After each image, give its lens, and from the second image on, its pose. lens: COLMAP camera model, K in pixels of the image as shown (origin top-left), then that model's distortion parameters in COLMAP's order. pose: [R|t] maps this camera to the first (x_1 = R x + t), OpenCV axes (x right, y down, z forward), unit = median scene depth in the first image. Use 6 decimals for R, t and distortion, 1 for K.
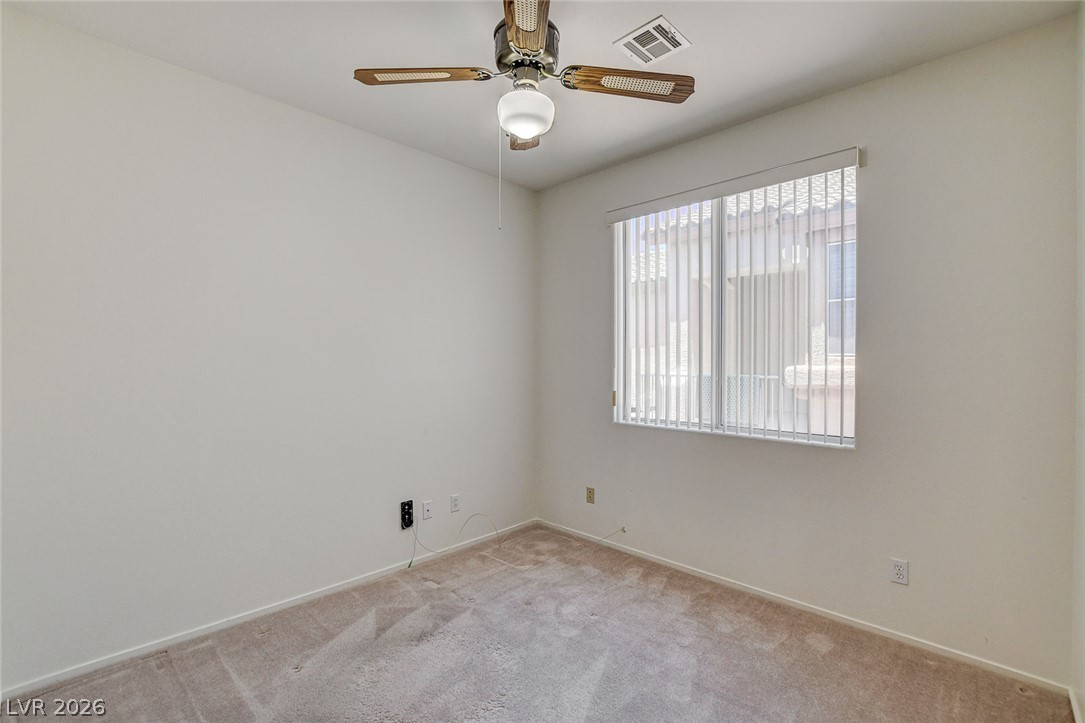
lens RADIAL K [[480.5, 0, 546.2], [0, 480.5, 368.2], [0, 0, 1]] dist [-0.020929, 0.000342]
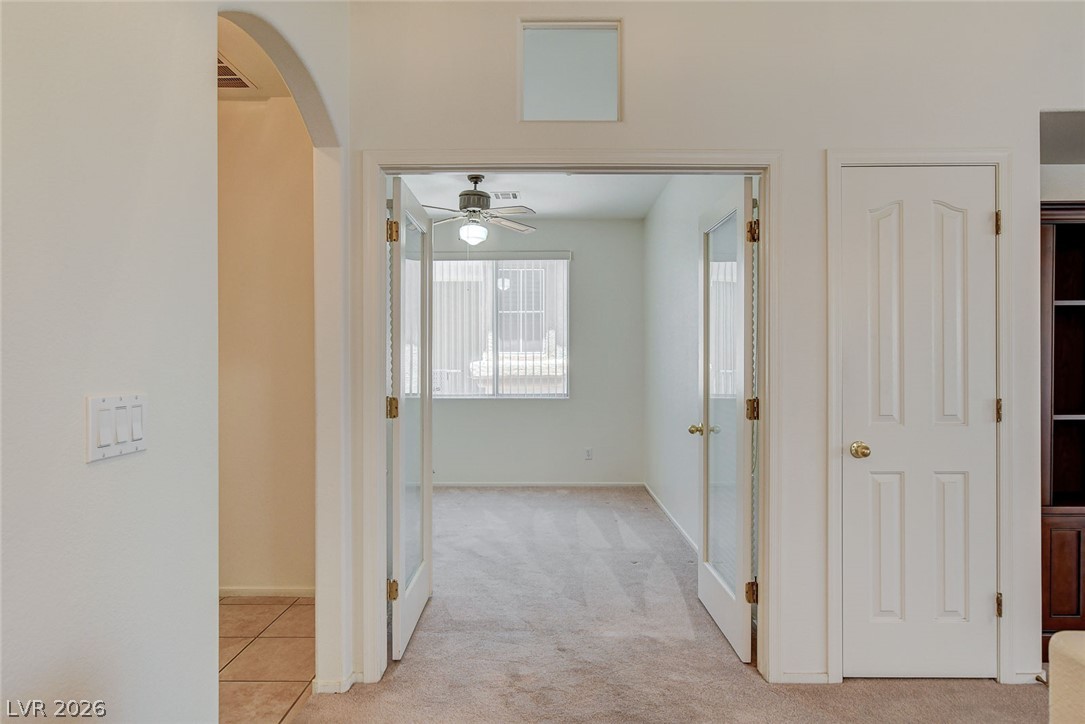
lens RADIAL K [[646.1, 0, 542.5], [0, 646.1, 362.0], [0, 0, 1]] dist [0.002578, 0.001326]
pose [[0.730717, -0.000380, 0.682680, -1.009021], [0.010034, 0.999898, -0.010183, 0.028398], [-0.682607, 0.014291, 0.730646, -0.720803]]
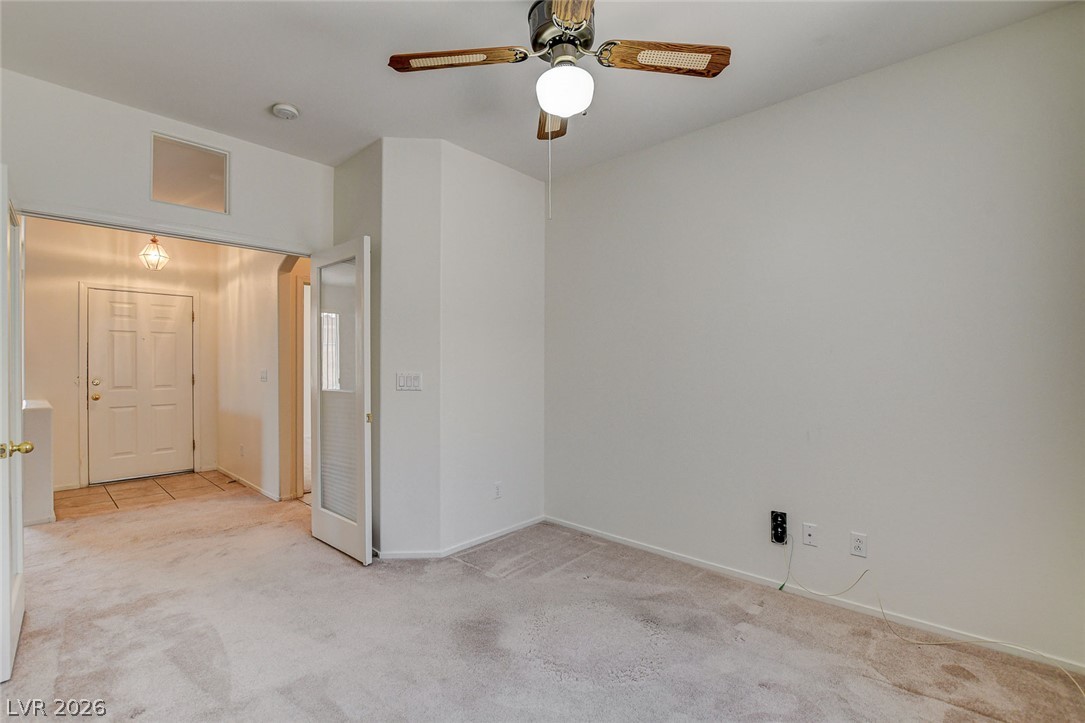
lens RADIAL K [[482.8, 0, 541.6], [0, 482.8, 358.3], [0, 0, 1]] dist [-0.001704, -0.000122]
pose [[0.044581, -0.002886, -0.999002, 0.565167], [-0.007092, 0.999970, -0.003205, 0.005213], [0.998981, 0.007228, 0.044560, 0.528483]]
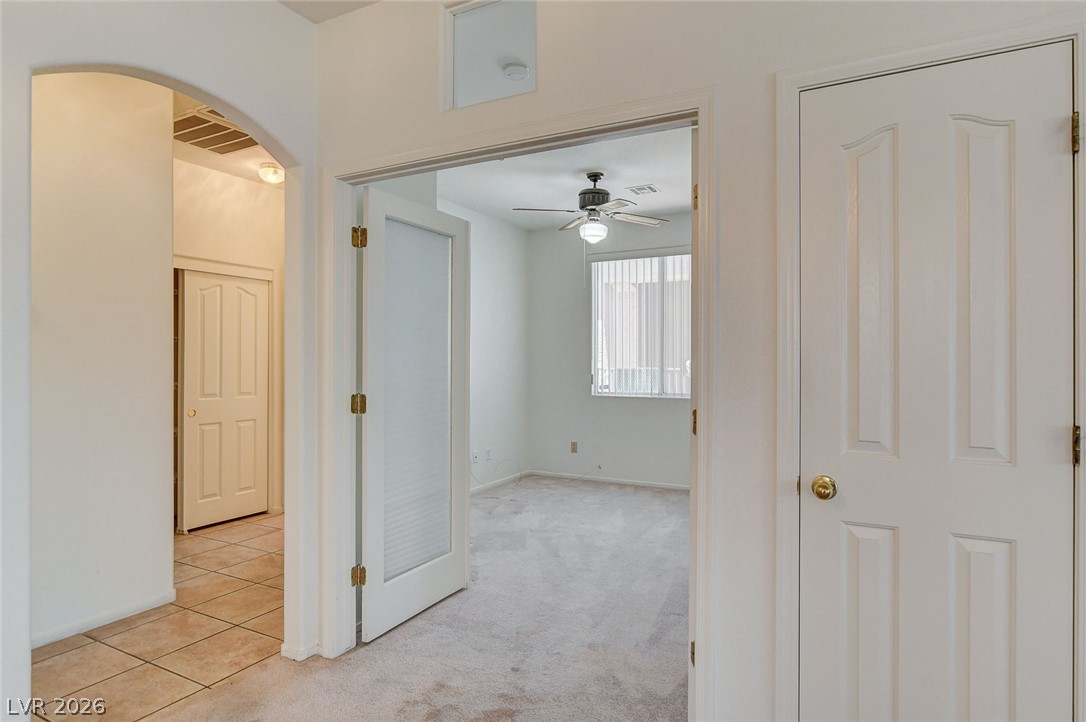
lens RADIAL K [[605.6, 0, 543.0], [0, 605.6, 361.0], [0, 0, 1]] dist [-0.001417, -0.000622]
pose [[0.963781, 0.001037, 0.266694, -0.555436], [0.001927, 0.999939, -0.010851, 0.027263], [-0.266689, 0.010972, 0.963720, -0.847094]]
